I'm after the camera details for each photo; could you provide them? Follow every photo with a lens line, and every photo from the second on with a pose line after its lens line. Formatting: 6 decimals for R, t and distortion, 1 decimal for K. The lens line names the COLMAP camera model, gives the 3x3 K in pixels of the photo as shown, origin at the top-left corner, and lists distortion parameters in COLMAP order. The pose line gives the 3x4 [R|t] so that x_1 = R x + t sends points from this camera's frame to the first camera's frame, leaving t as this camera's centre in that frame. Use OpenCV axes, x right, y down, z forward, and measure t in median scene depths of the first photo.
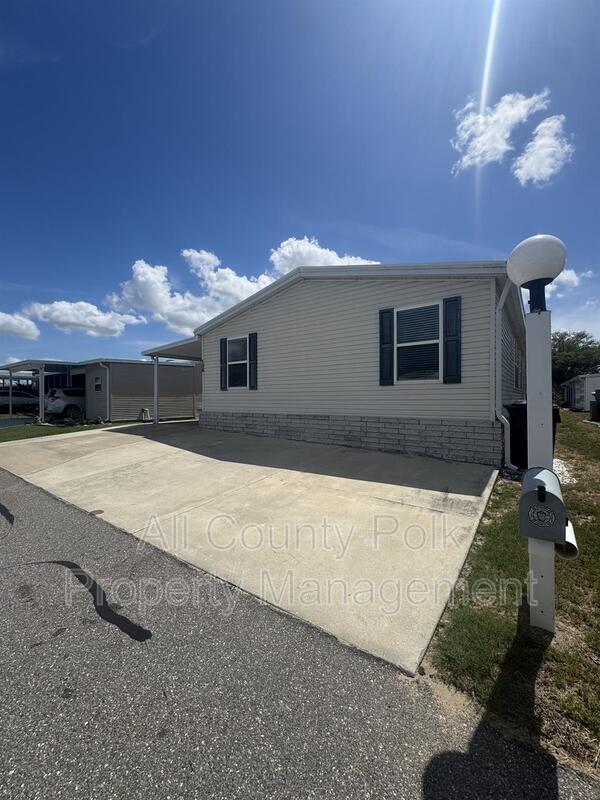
lens RADIAL K [[320.5, 0, 314.0], [0, 320.5, 393.6], [0, 0, 1]] dist [-0.002700, 0.000411]
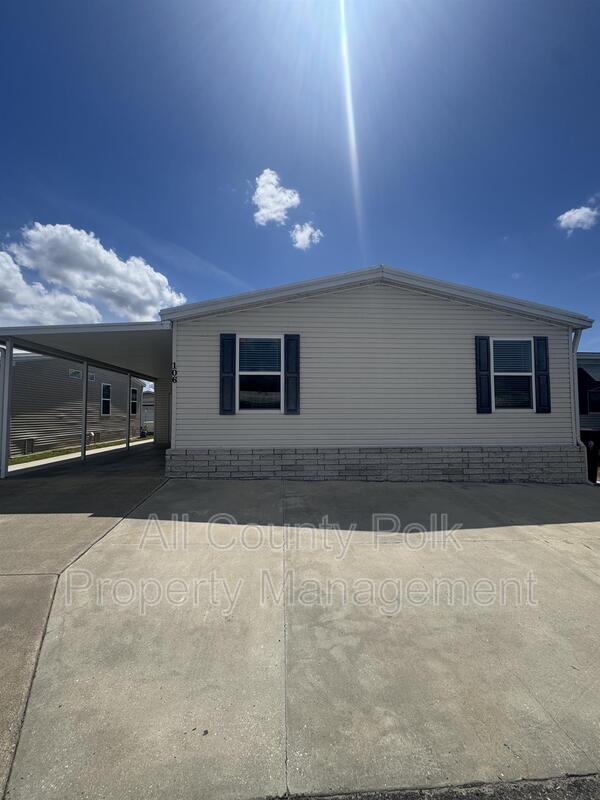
lens RADIAL K [[320.5, 0, 300.0], [0, 320.5, 404.3], [0, 0, 1]] dist [-0.002700, 0.000411]
pose [[0.775495, 0.046057, 0.629671, -0.804031], [-0.007635, 0.997947, -0.063592, 0.012748], [-0.631307, 0.044508, 0.774255, 0.586972]]
